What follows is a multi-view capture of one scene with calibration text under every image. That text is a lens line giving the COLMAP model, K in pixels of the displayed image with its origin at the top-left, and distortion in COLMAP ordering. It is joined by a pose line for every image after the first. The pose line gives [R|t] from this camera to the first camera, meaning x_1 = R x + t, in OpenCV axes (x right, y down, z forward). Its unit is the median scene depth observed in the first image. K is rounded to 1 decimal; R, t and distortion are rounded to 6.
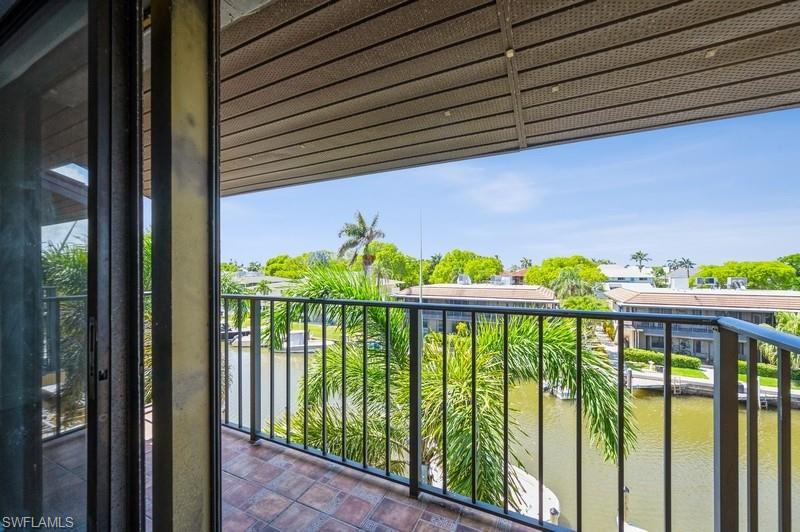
lens RADIAL K [[310.4, 0, 403.4], [0, 310.4, 269.8], [0, 0, 1]] dist [0.000083, -0.000009]
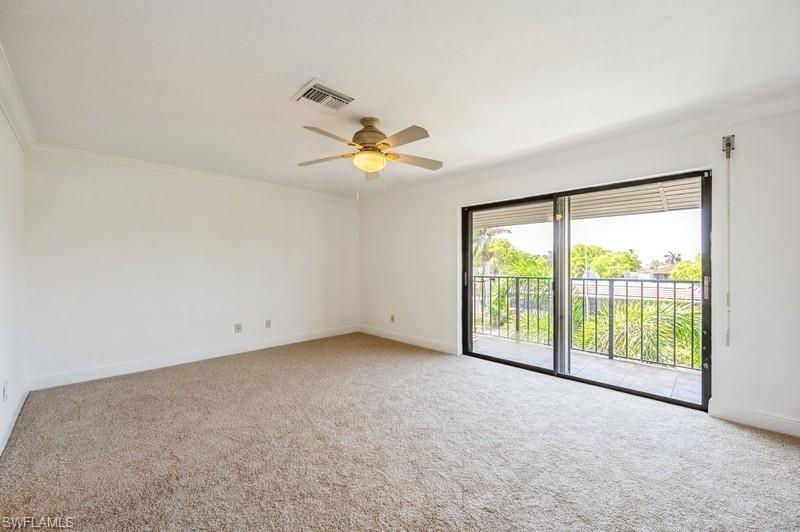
lens RADIAL K [[318.1, 0, 400.0], [0, 318.1, 266.0], [0, 0, 1]] dist [0.000831, 0.000078]
pose [[0.945154, 0.001477, -0.326621, -0.029271], [-0.001312, 0.999999, 0.000726, 0.000643], [0.326622, -0.000257, 0.945155, -0.077306]]
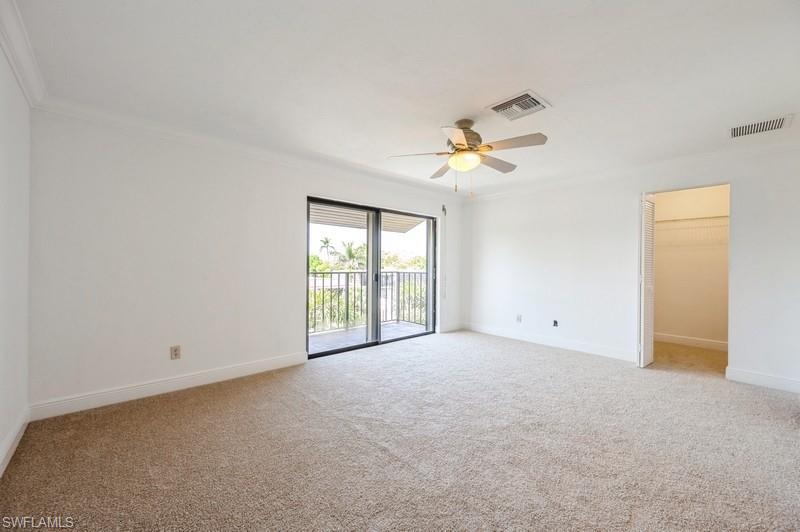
lens RADIAL K [[318.1, 0, 400.0], [0, 318.1, 266.0], [0, 0, 1]] dist [0.000831, 0.000078]
pose [[0.355485, 0.002588, 0.934678, -0.157862], [-0.008337, 0.999965, 0.000402, 0.002194], [-0.934645, -0.007935, 0.355494, -0.012630]]
